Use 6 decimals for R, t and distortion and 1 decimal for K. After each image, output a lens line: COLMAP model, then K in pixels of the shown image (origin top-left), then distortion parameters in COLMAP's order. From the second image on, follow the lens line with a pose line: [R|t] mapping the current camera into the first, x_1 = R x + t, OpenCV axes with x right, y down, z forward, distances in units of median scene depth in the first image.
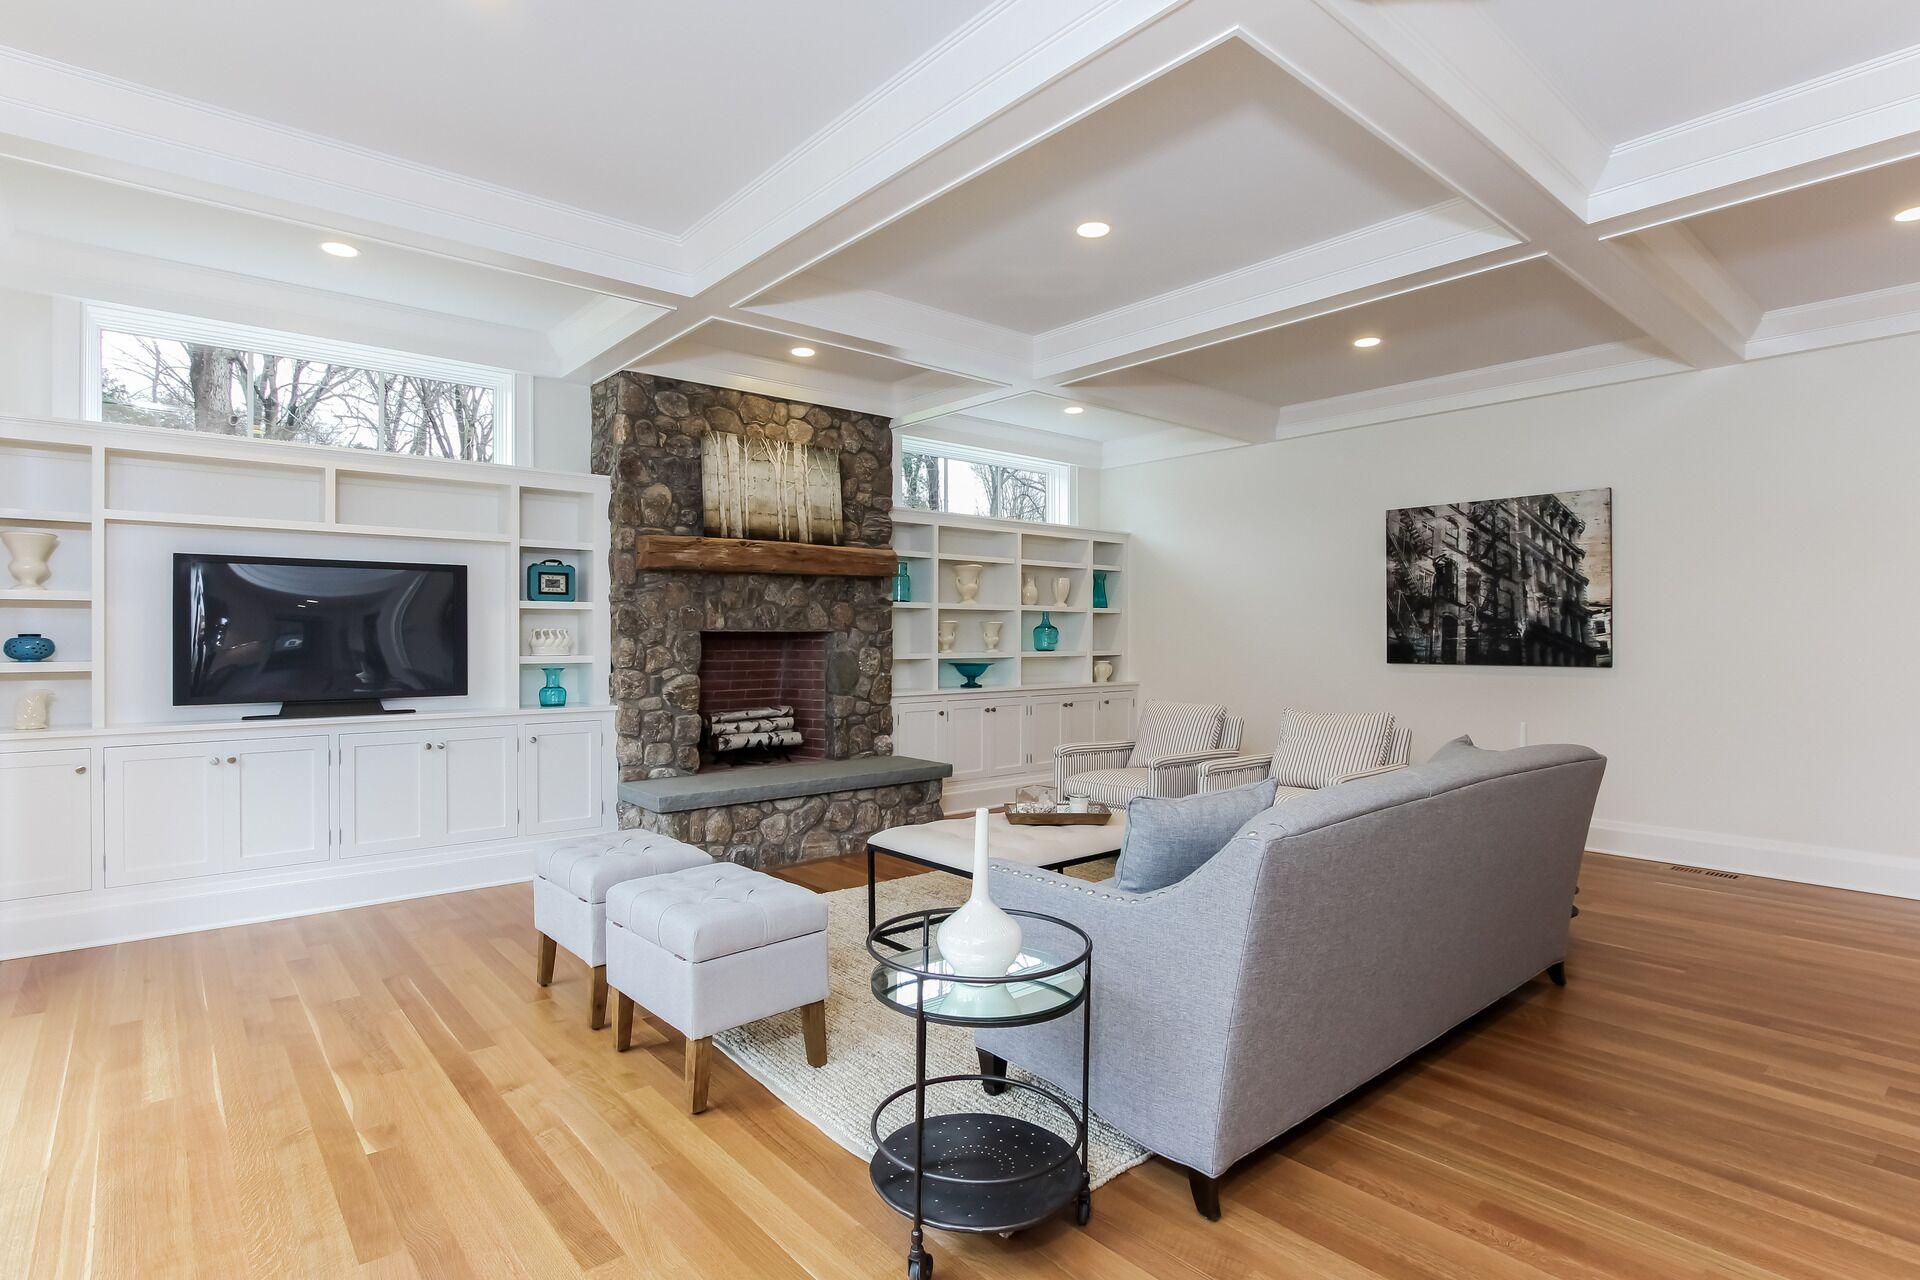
lens RADIAL K [[956.7, 0, 951.5], [0, 956.7, 644.2], [0, 0, 1]] dist [0.005521, 0.000635]
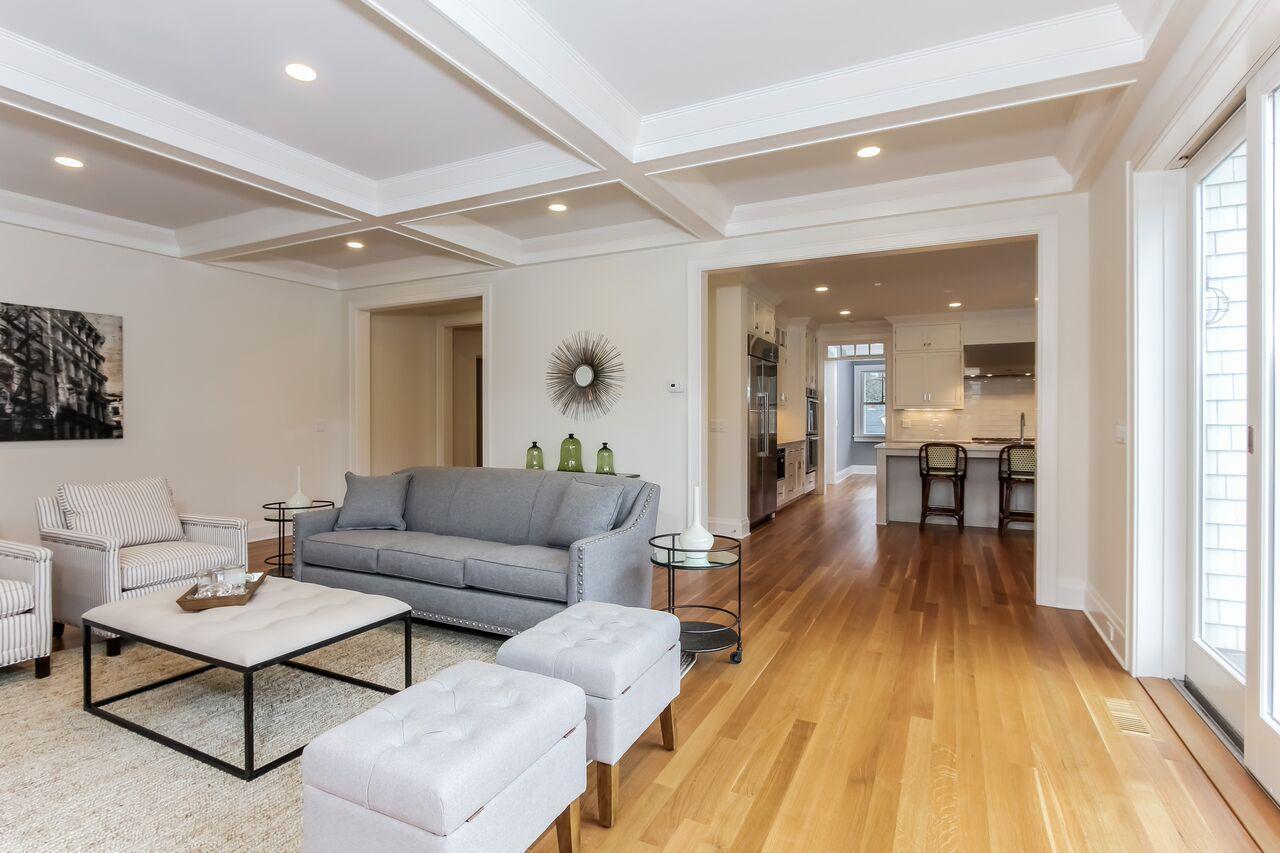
lens RADIAL K [[637.8, 0, 635.7], [0, 637.8, 423.2], [0, 0, 1]] dist [0.005521, 0.000635]
pose [[-0.393088, -0.012864, 0.919411, -0.462204], [0.003683, 0.999872, 0.015565, -0.009892], [-0.919494, 0.009505, -0.392990, 0.570811]]
